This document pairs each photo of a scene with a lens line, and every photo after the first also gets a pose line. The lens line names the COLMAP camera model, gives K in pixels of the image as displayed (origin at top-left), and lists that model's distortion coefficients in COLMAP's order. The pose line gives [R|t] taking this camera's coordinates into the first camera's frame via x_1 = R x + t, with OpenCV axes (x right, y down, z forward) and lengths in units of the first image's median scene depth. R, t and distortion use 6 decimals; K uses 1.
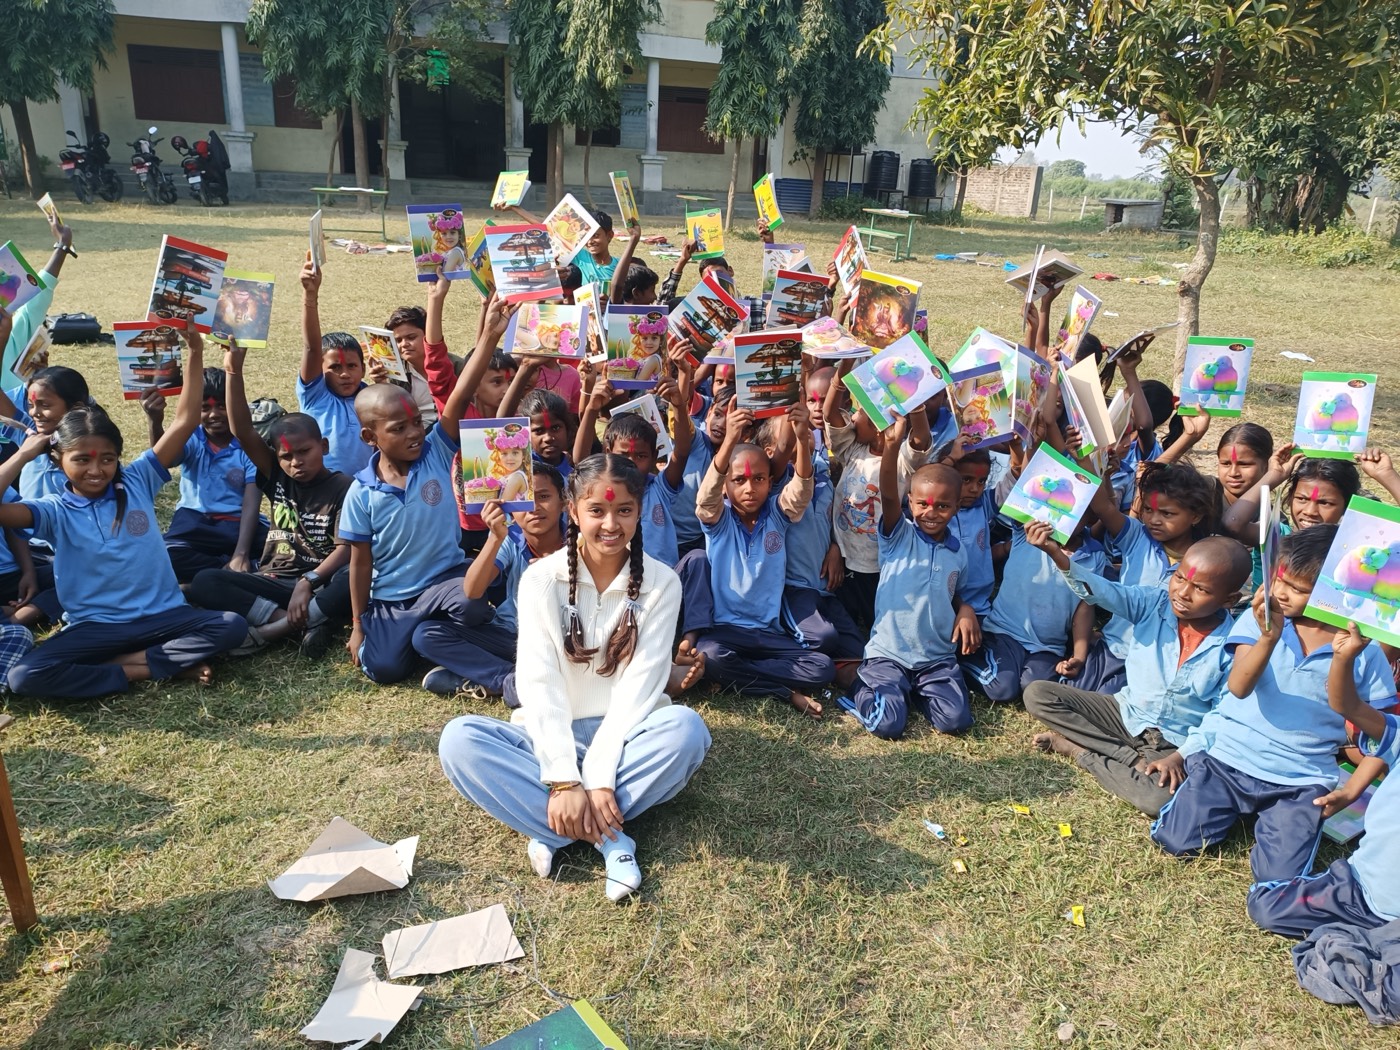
lens RADIAL K [[1008.5, 0, 699.5], [0, 1008.5, 526.3], [0, 0, 1]] dist [0.030913, -0.025689]
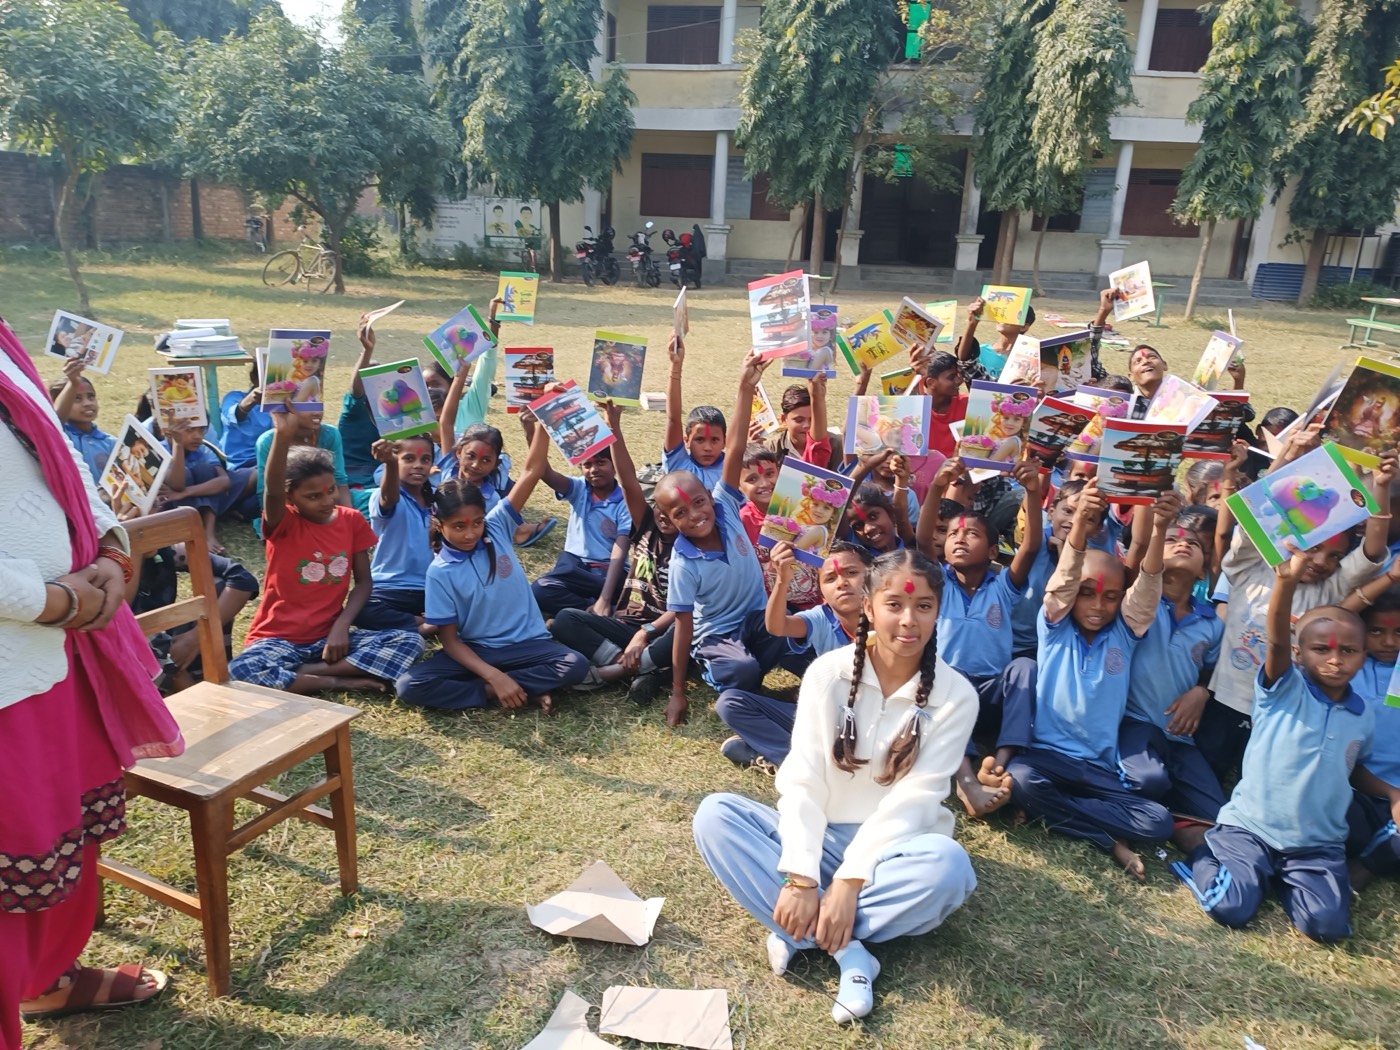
lens RADIAL K [[1007.9, 0, 700.0], [0, 1007.9, 525.0], [0, 0, 1]] dist [0.026586, -0.017204]
pose [[0.910689, 0.104810, -0.399575, 0.087587], [-0.135677, 0.989507, -0.049677, -0.014559], [0.390175, 0.099453, 0.915354, 0.032304]]
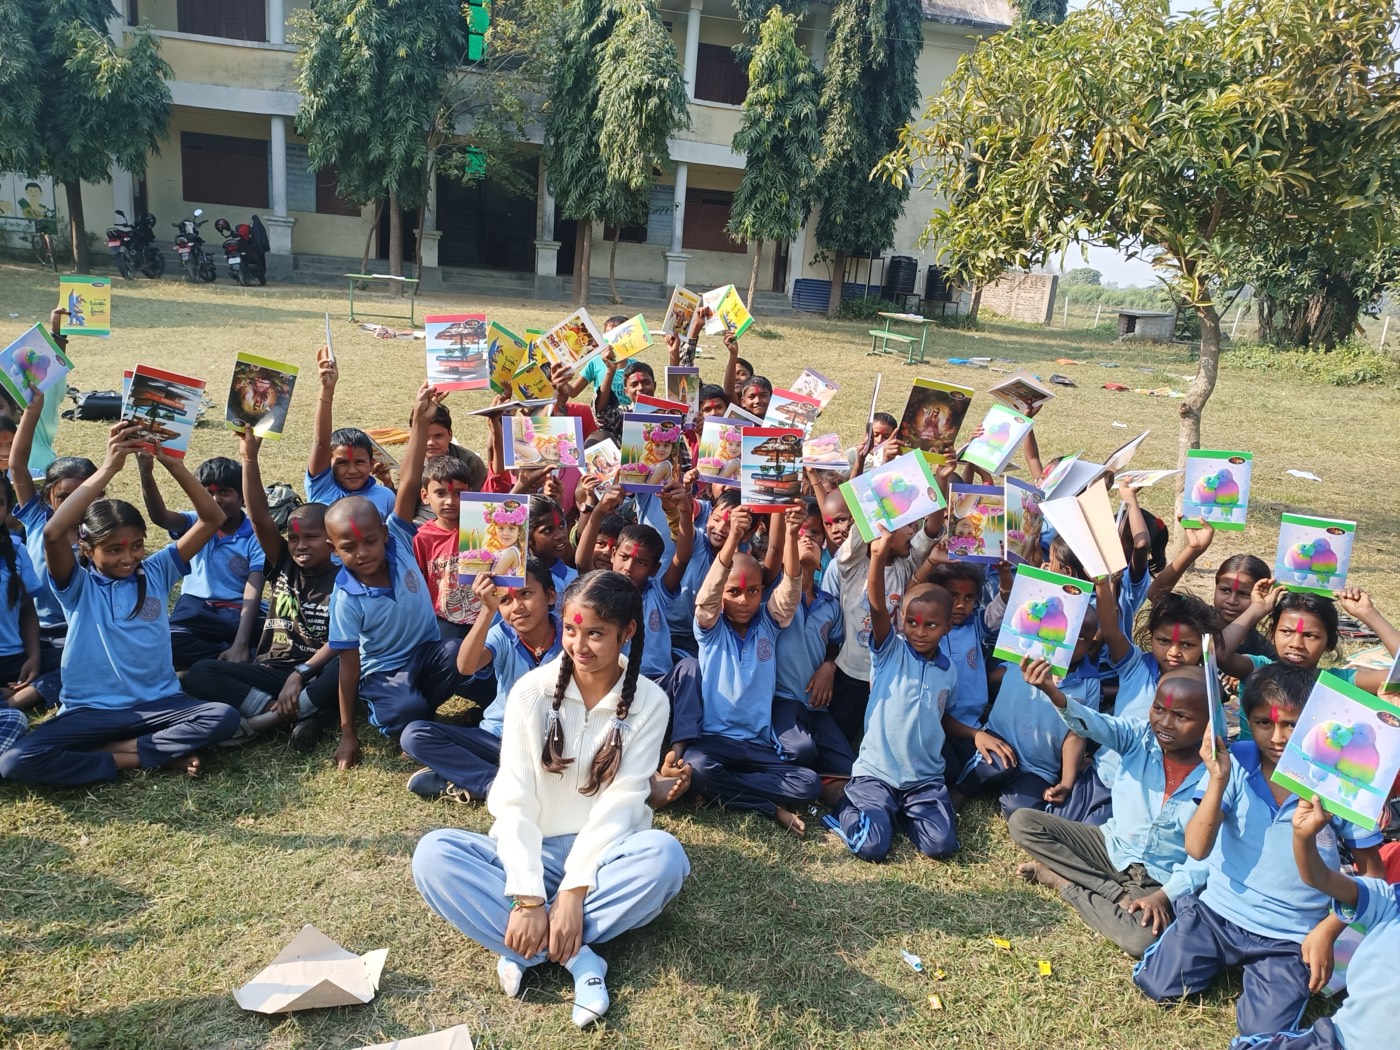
lens RADIAL K [[1007.9, 0, 700.0], [0, 1007.9, 525.0], [0, 0, 1]] dist [0.026586, -0.017204]
pose [[0.999111, 0.040008, -0.013292, 0.018463], [-0.041005, 0.995456, -0.085939, -0.025369], [0.009793, 0.086408, 0.996212, -0.018128]]
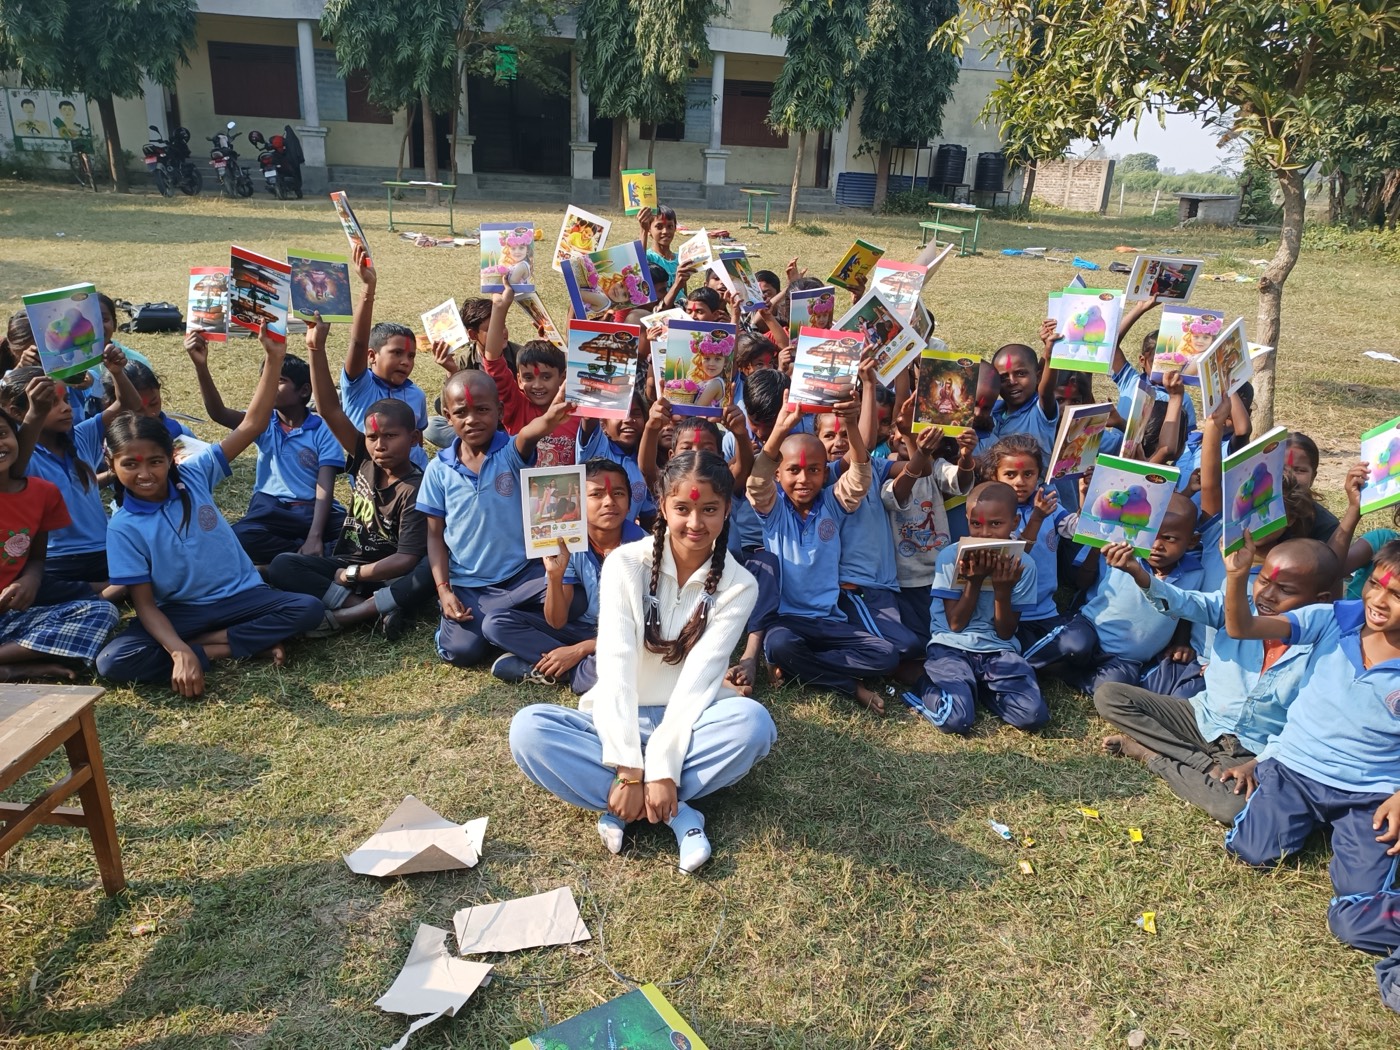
lens RADIAL K [[1008.0, 0, 700.0], [0, 1008.0, 525.0], [0, 0, 1]] dist [0.030565, -0.022376]
pose [[0.998336, 0.019300, -0.054347, -0.010830], [-0.019074, 0.999807, 0.004678, 0.002481], [0.054426, -0.003633, 0.998511, -0.002086]]
